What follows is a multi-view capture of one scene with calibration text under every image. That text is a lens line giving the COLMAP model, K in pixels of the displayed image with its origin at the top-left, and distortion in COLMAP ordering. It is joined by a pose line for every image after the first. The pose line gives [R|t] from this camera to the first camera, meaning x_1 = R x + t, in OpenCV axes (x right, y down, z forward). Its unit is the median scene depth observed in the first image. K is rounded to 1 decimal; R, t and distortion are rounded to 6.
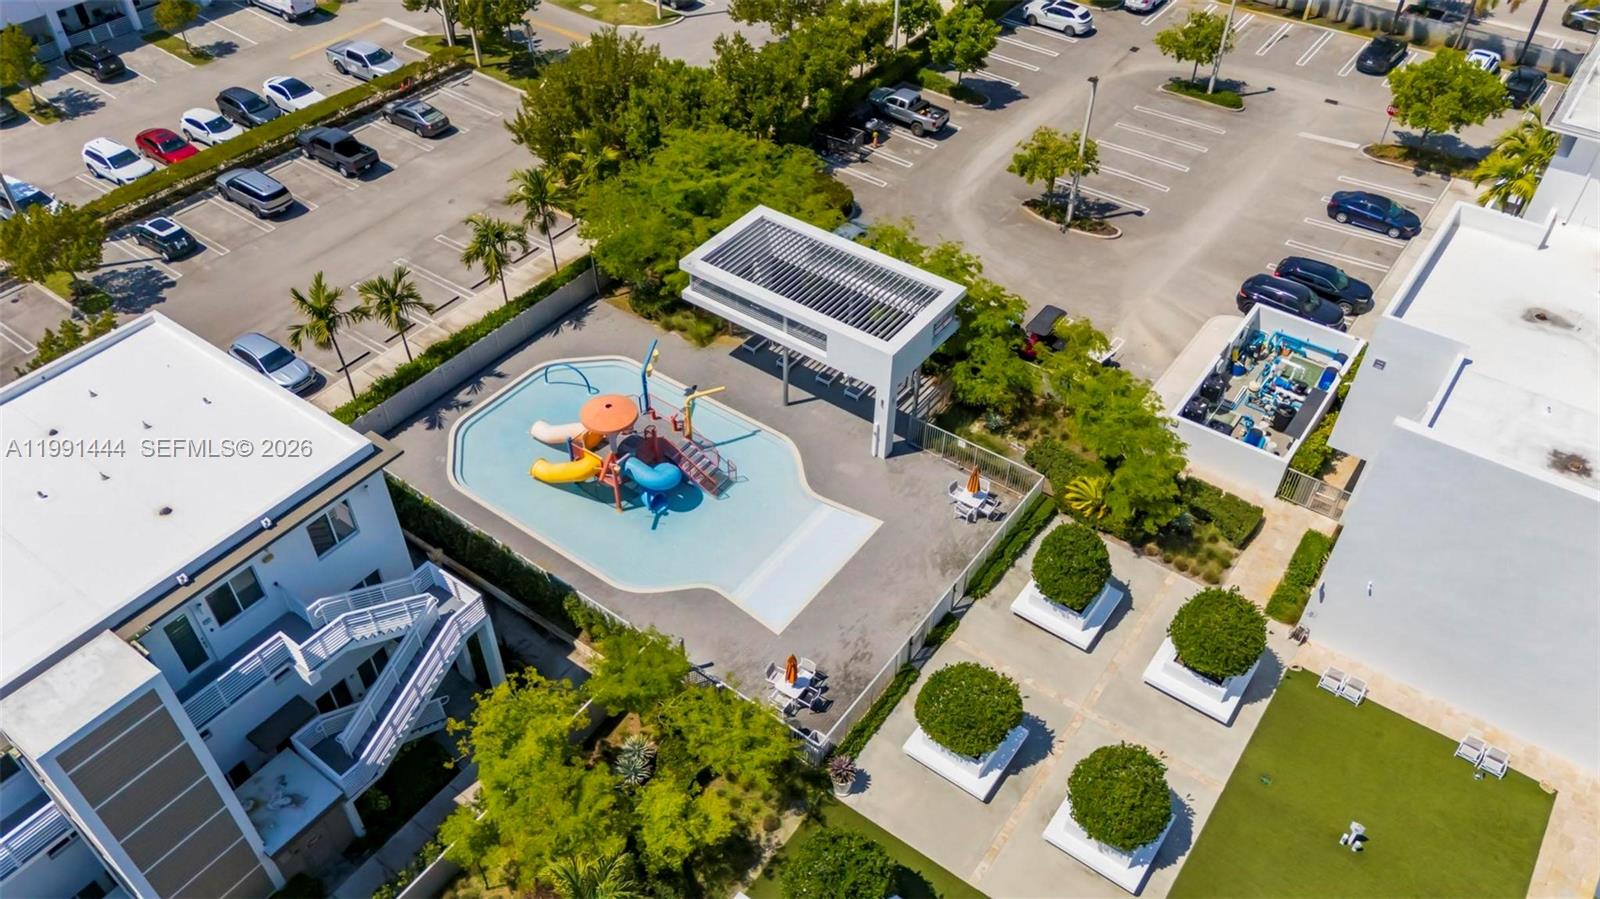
lens RADIAL K [[1155.6, 0, 795.2], [0, 1155.6, 452.5], [0, 0, 1]] dist [0.033130, -0.003931]
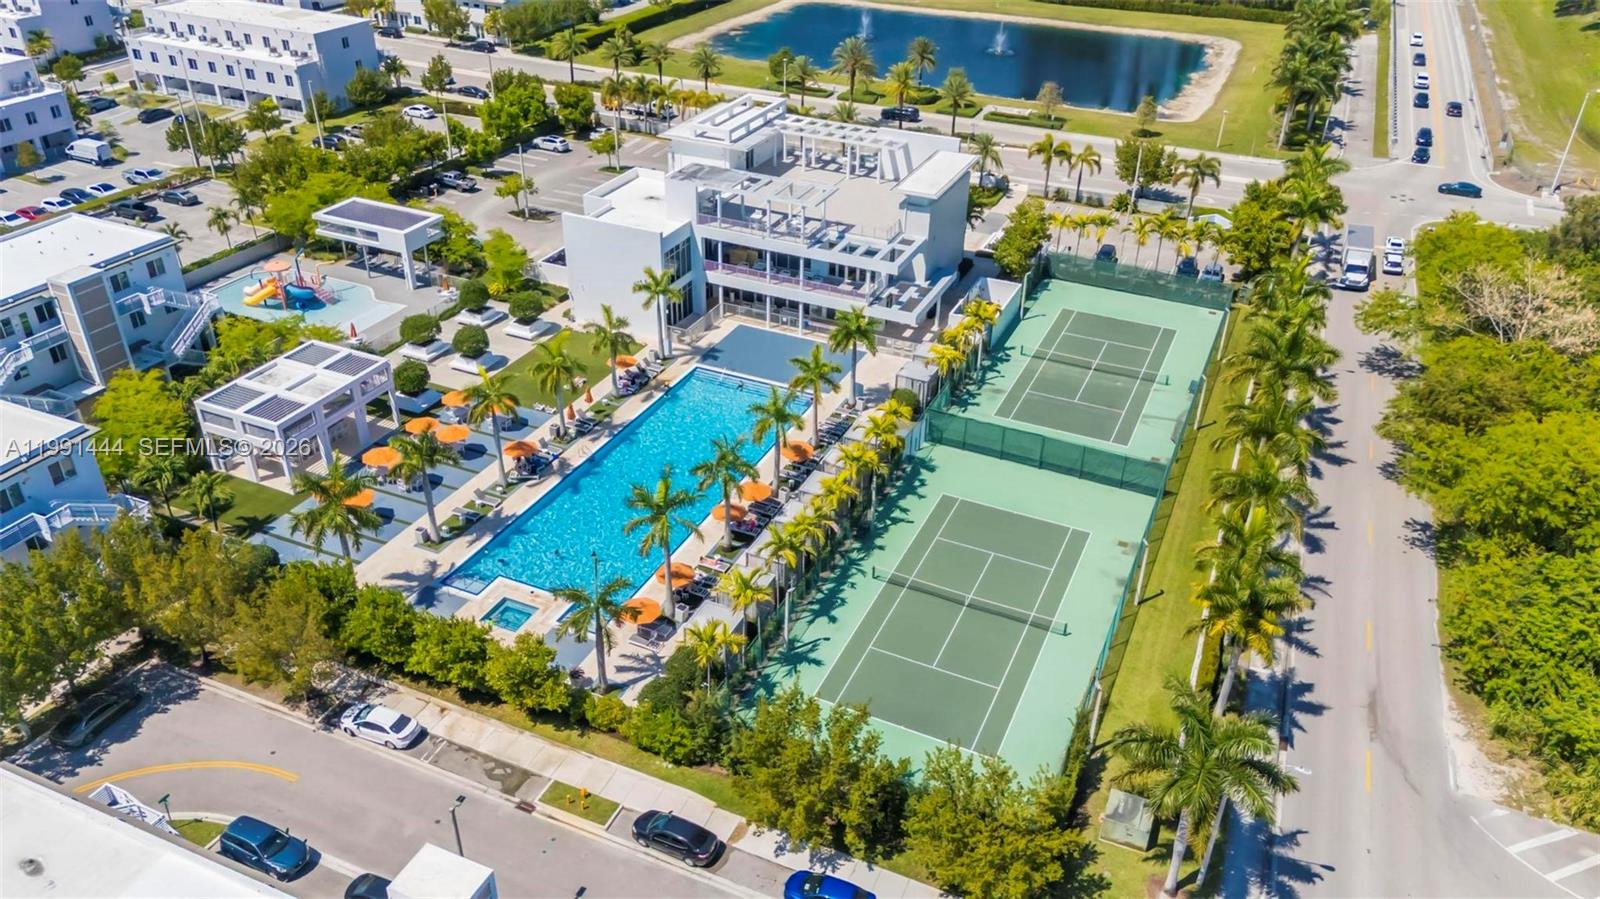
lens RADIAL K [[1155.6, 0, 803.1], [0, 1155.6, 445.9], [0, 0, 1]] dist [0.033130, -0.003931]
pose [[0.976041, -0.100893, 0.192782, 0.254053], [0.138753, 0.971084, -0.194276, 0.610226], [-0.167606, 0.216371, 0.961817, -0.895432]]
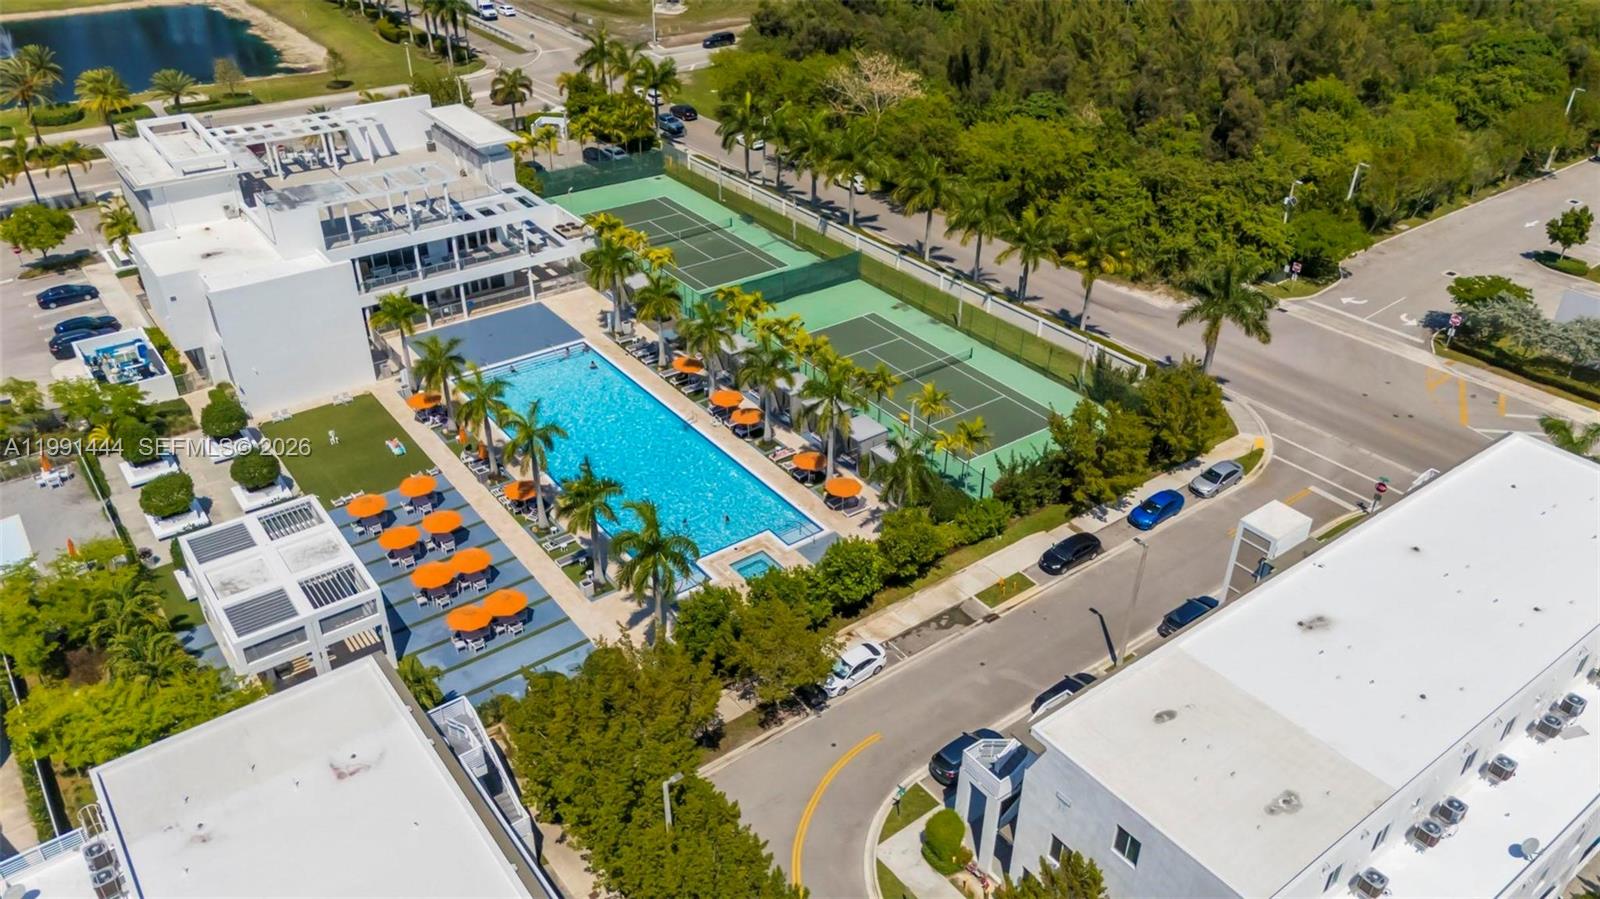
lens RADIAL K [[1155.6, 0, 790.0], [0, 1155.6, 447.4], [0, 0, 1]] dist [0.033130, -0.003931]
pose [[0.287267, -0.510900, 0.810221, -0.609241], [0.648422, 0.726309, 0.228087, 0.217681], [-0.705001, 0.459844, 0.539924, -0.464739]]
